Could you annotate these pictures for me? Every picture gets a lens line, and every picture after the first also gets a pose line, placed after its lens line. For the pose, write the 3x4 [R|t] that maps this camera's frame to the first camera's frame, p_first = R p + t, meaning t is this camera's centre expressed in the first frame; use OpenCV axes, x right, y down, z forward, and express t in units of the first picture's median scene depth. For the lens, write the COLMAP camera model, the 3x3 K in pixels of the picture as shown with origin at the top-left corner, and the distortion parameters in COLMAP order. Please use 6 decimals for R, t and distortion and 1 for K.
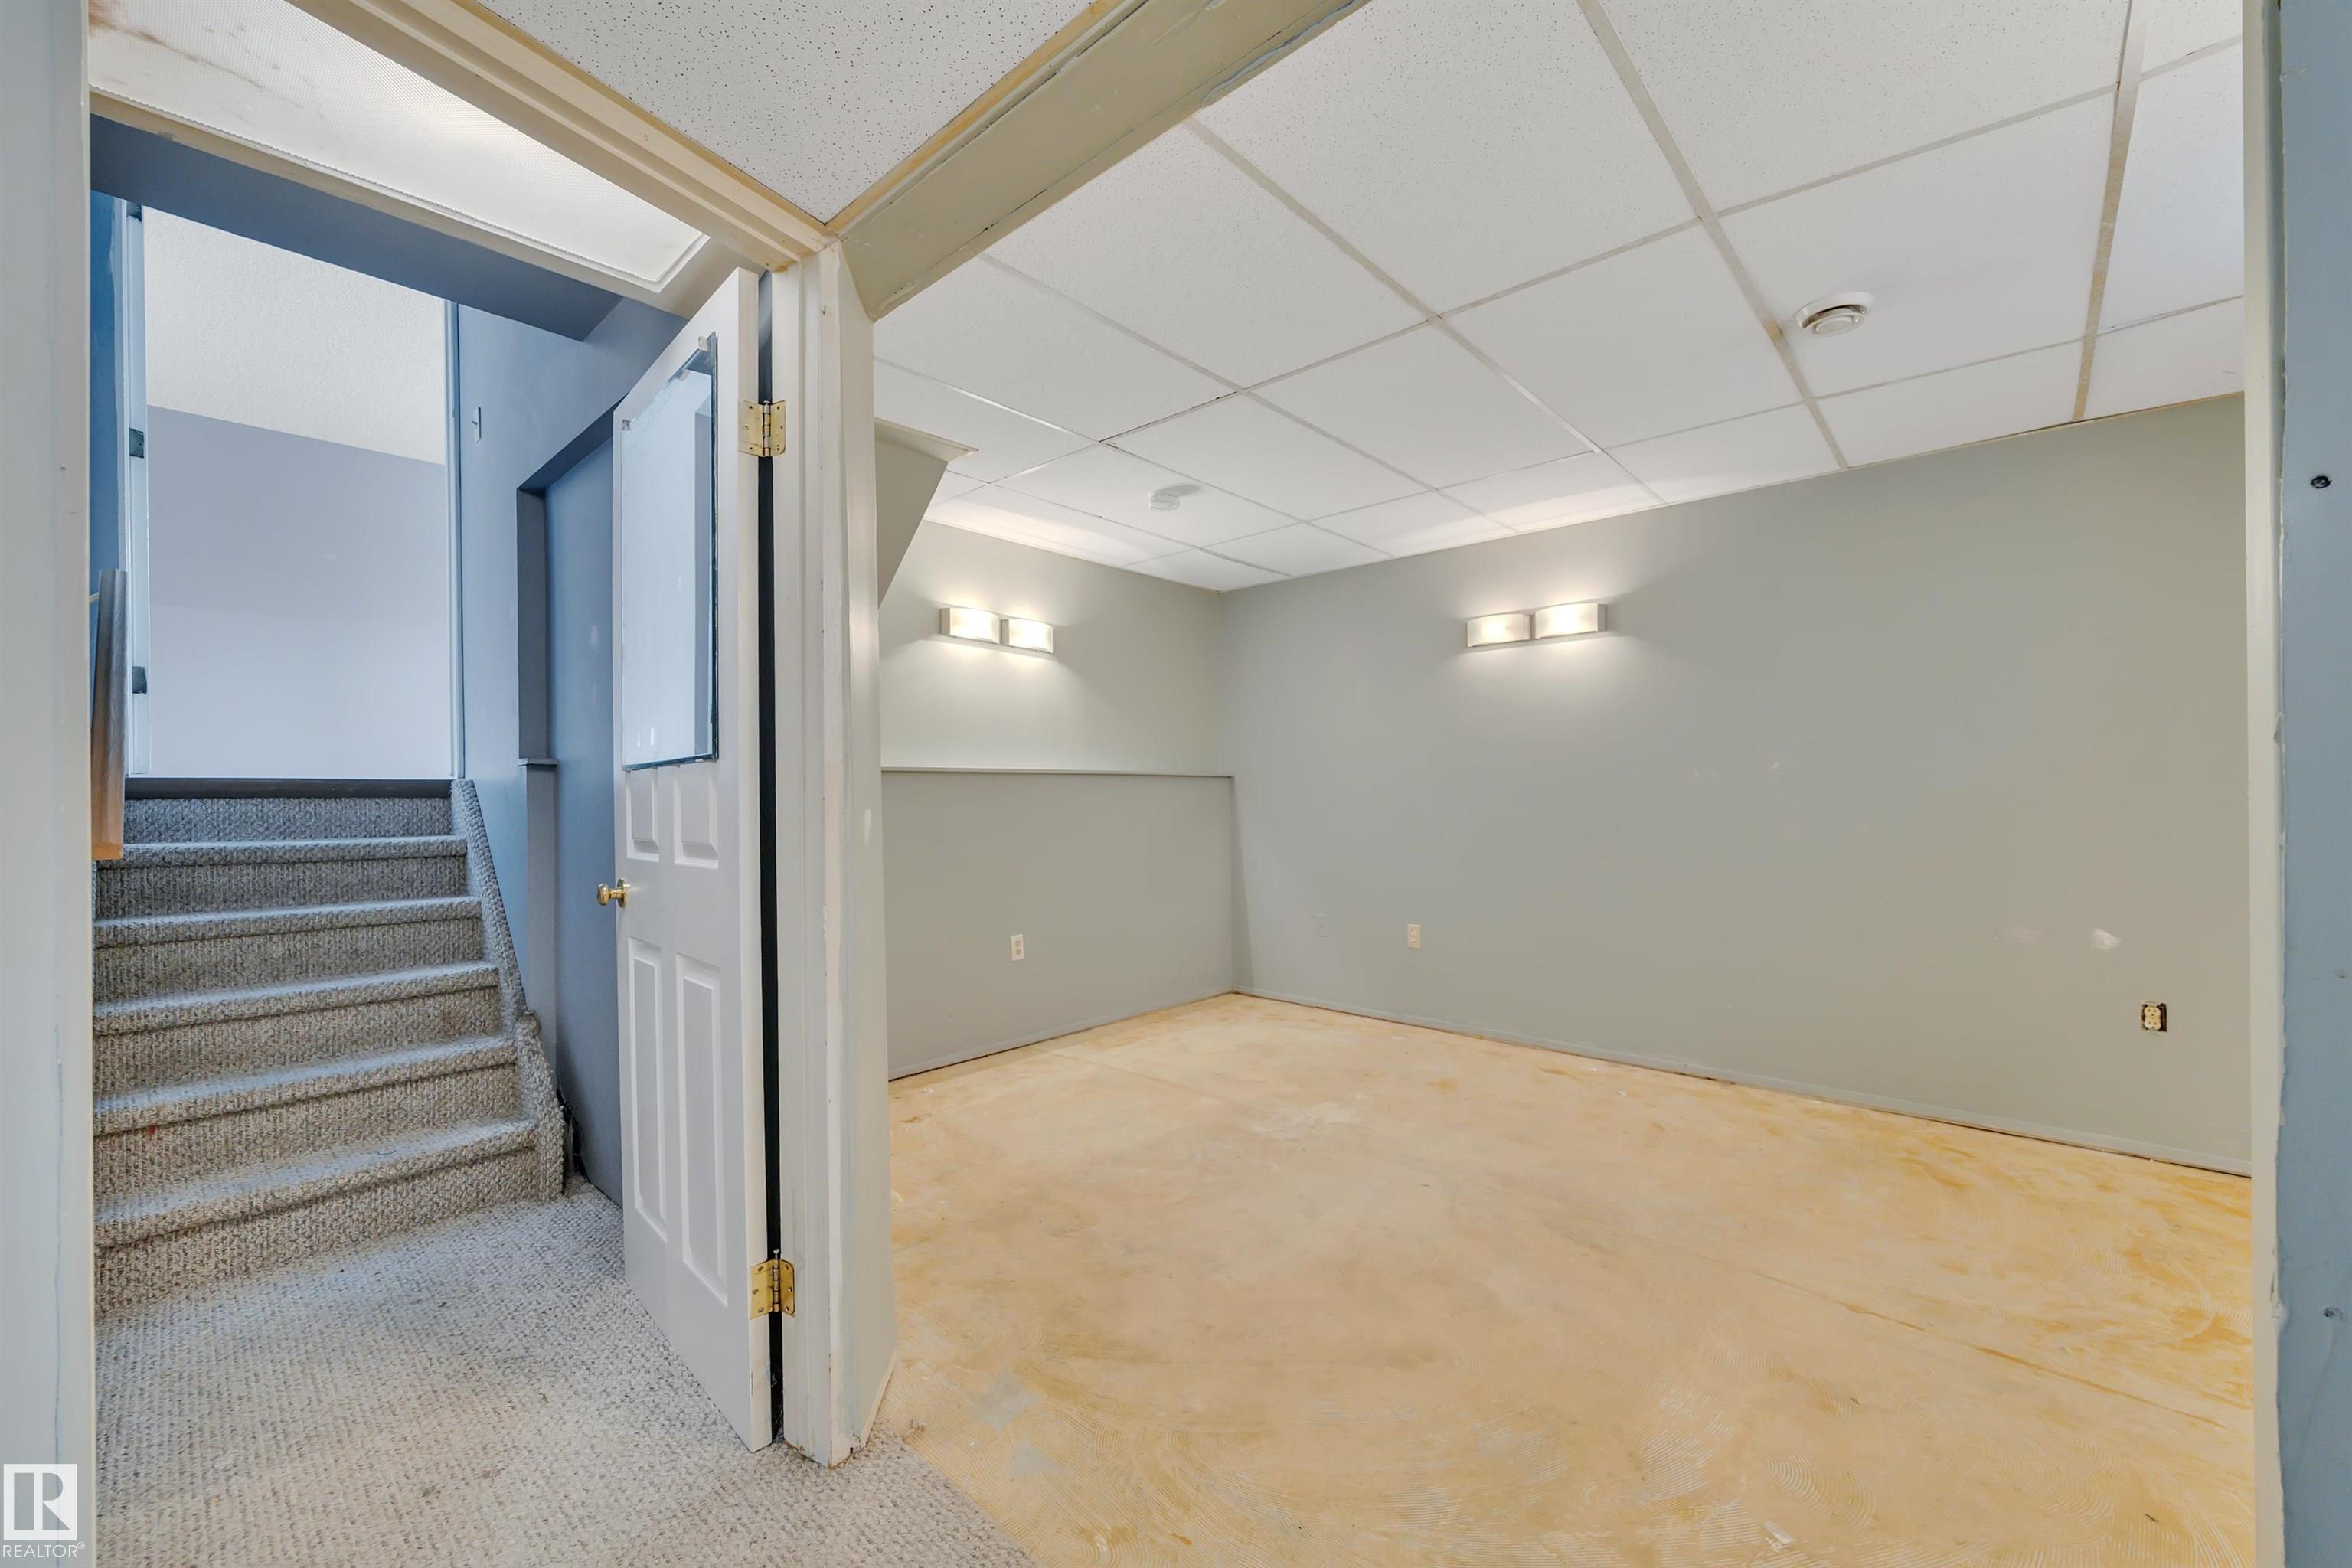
lens RADIAL K [[949.3, 0, 1178.6], [0, 949.3, 793.3], [0, 0, 1]] dist [0.001291, 0.000361]
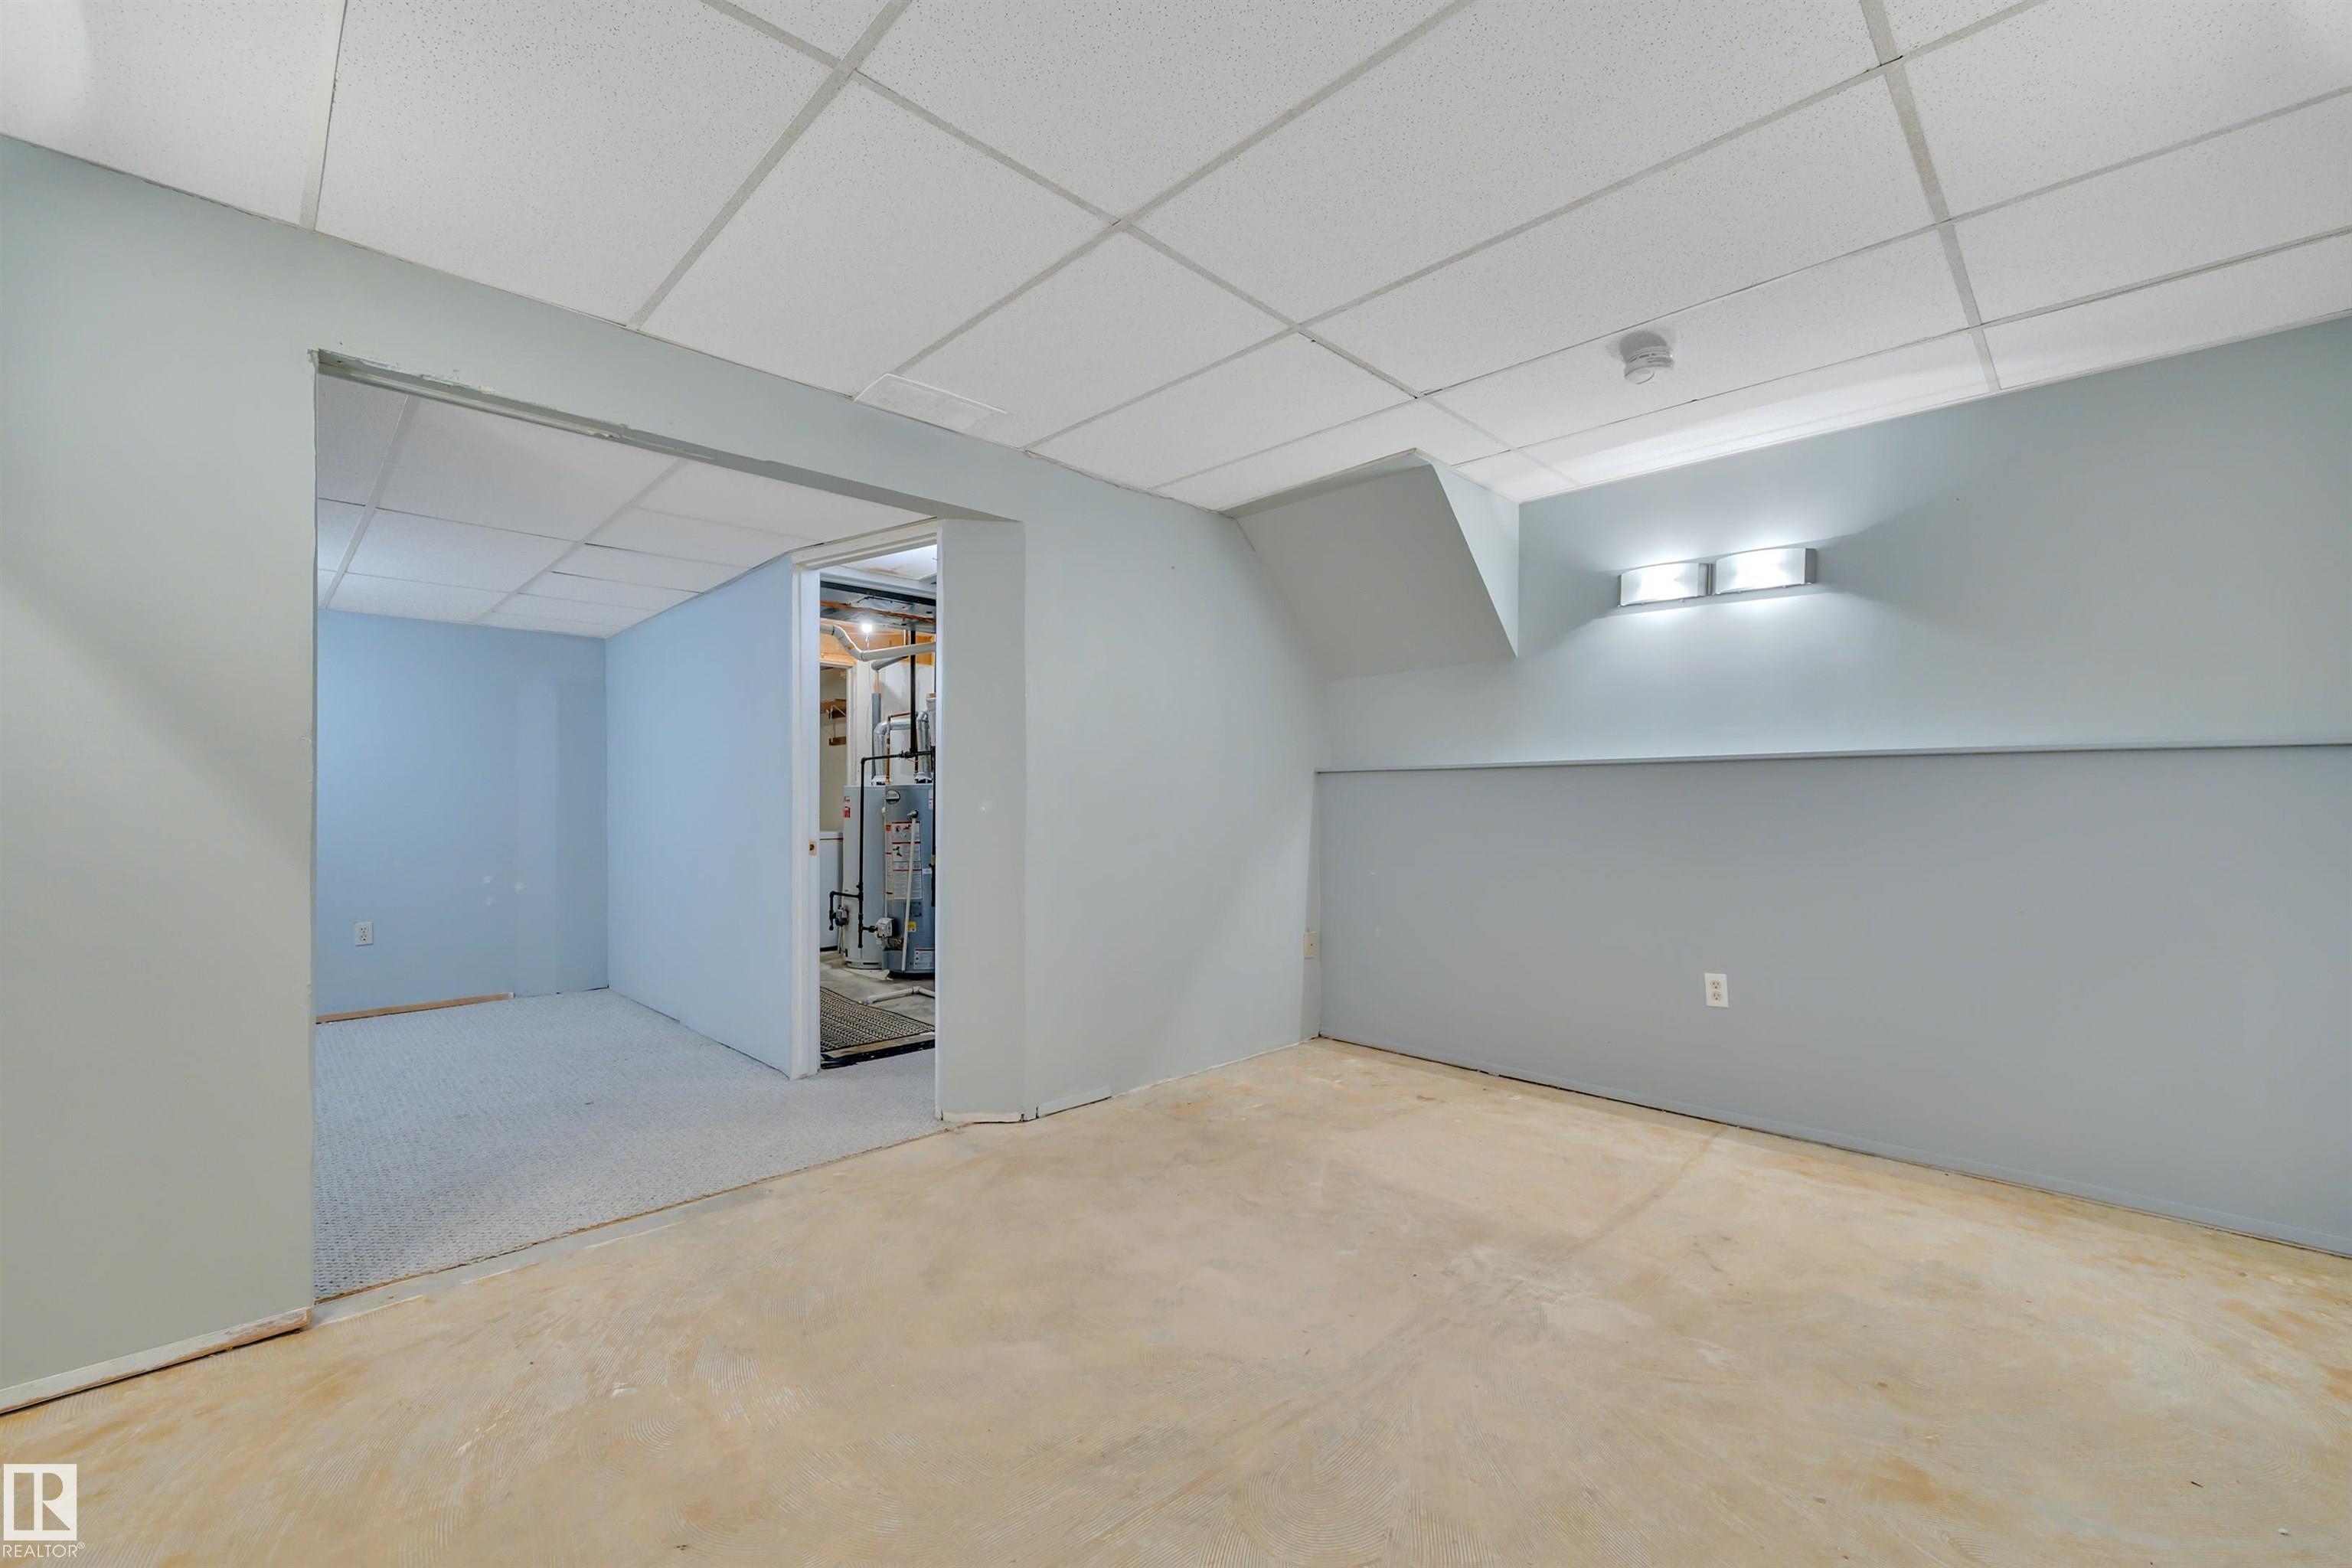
lens RADIAL K [[949.3, 0, 1165.8], [0, 949.3, 793.3], [0, 0, 1]] dist [0.001291, 0.000361]
pose [[-0.068313, -0.002853, -0.997660, 0.871958], [0.004957, 0.999983, -0.003199, 0.006839], [0.997652, -0.005164, -0.068298, 0.861263]]
